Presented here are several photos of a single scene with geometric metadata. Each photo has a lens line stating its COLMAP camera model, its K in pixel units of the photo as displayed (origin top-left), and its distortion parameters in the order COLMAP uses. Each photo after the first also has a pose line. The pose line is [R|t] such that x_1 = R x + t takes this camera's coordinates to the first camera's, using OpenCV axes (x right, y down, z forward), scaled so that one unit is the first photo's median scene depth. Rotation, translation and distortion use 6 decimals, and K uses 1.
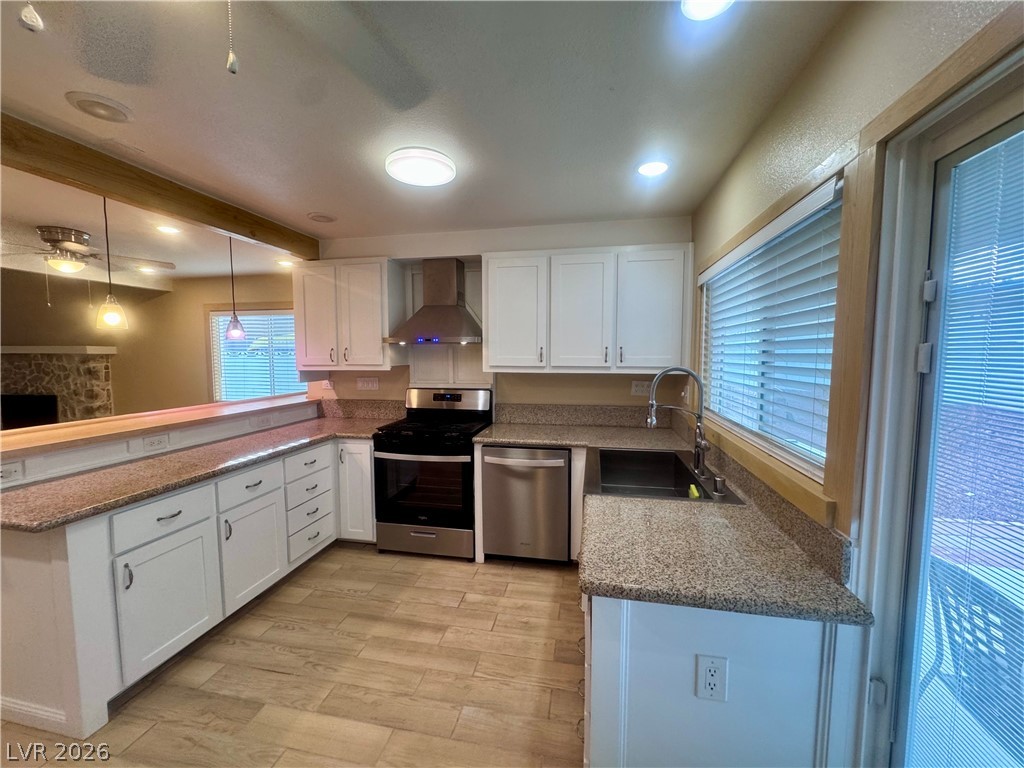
lens RADIAL K [[407.3, 0, 510.1], [0, 407.3, 383.7], [0, 0, 1]] dist [-0.002504, 0.000613]
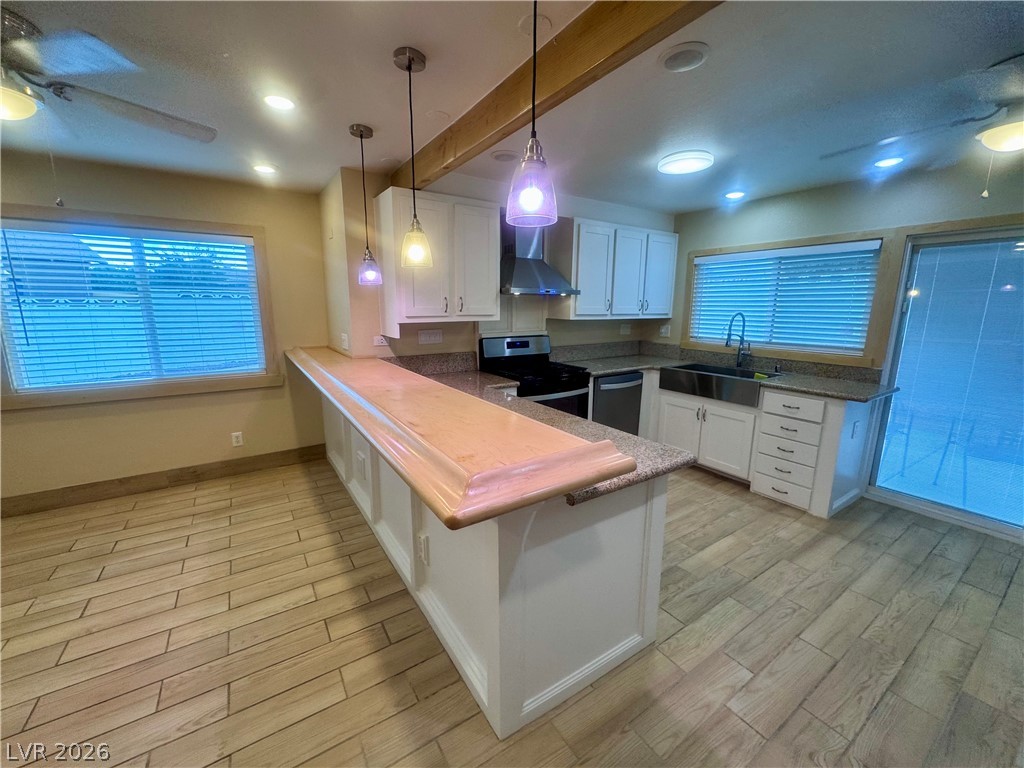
lens RADIAL K [[407.3, 0, 511.1], [0, 407.3, 382.2], [0, 0, 1]] dist [-0.002504, 0.000613]
pose [[0.709460, -0.126706, 0.693262, -1.128350], [0.045205, 0.989861, 0.134654, -0.017440], [-0.703294, -0.064193, 0.707994, 0.280325]]
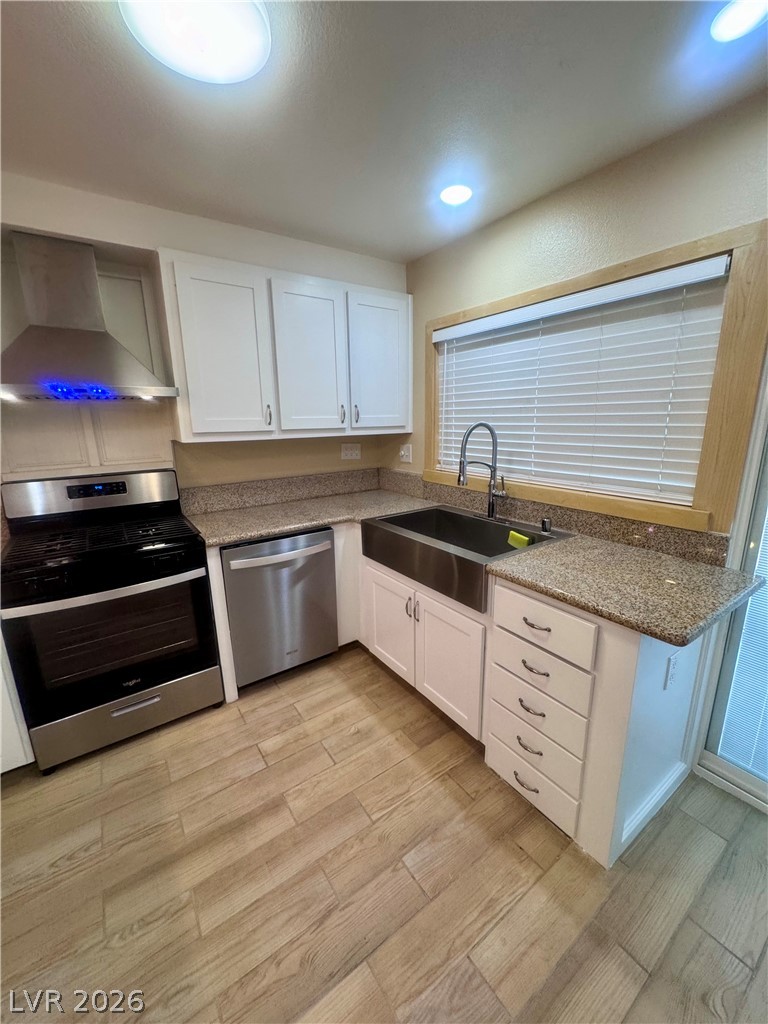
lens RADIAL K [[407.3, 0, 387.7], [0, 407.3, 511.5], [0, 0, 1]] dist [-0.002504, 0.000613]
pose [[0.692138, -0.174551, 0.700341, -0.345361], [0.071136, 0.982089, 0.174471, -0.011905], [-0.718252, -0.070938, 0.692158, 0.309920]]
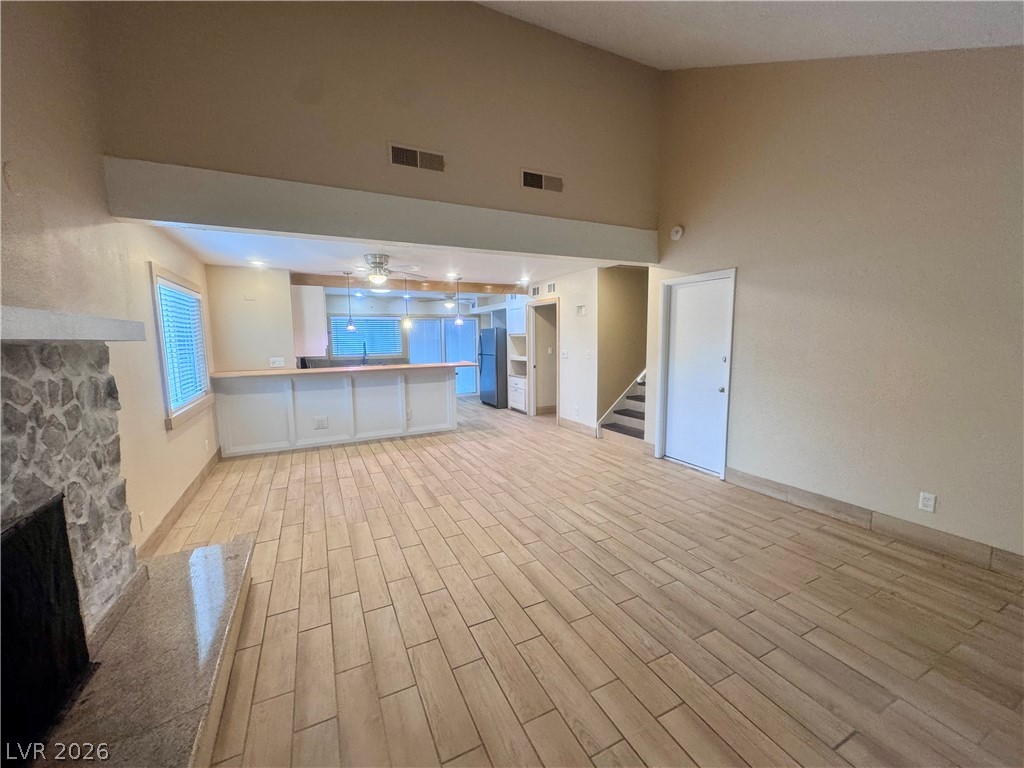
lens RADIAL K [[407.3, 0, 511.2], [0, 407.3, 383.7], [0, 0, 1]] dist [-0.002504, 0.000613]
pose [[-0.612070, -0.083456, 0.786387, -2.832692], [0.069099, 0.984968, 0.158313, -0.125737], [-0.787779, 0.151237, -0.597103, 1.703953]]
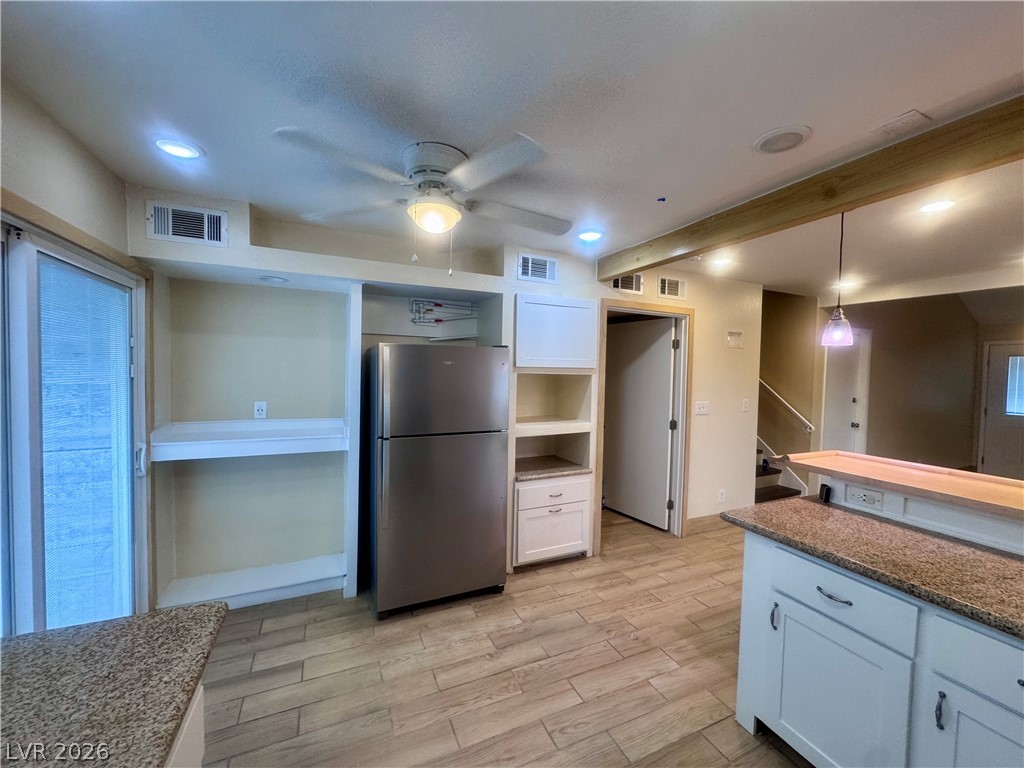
lens RADIAL K [[407.3, 0, 514.6], [0, 407.3, 383.9], [0, 0, 1]] dist [-0.002504, 0.000613]
pose [[-0.808311, 0.005397, -0.588732, 0.067707], [-0.063966, 0.993234, 0.096929, -0.071598], [0.585271, 0.116008, -0.802496, 0.791643]]
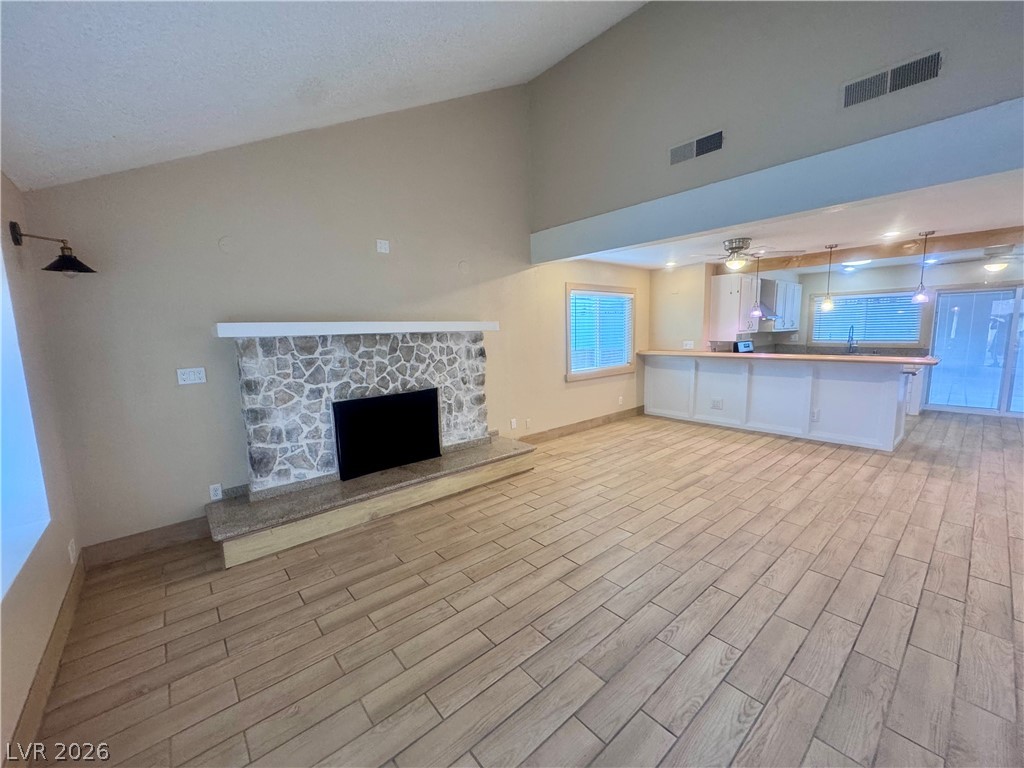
lens RADIAL K [[407.3, 0, 511.4], [0, 407.3, 381.4], [0, 0, 1]] dist [-0.002504, 0.000613]
pose [[0.614736, -0.115632, 0.780211, -3.029013], [0.080615, 0.993226, 0.083684, -0.065872], [-0.784603, 0.011453, 0.619893, 0.790809]]
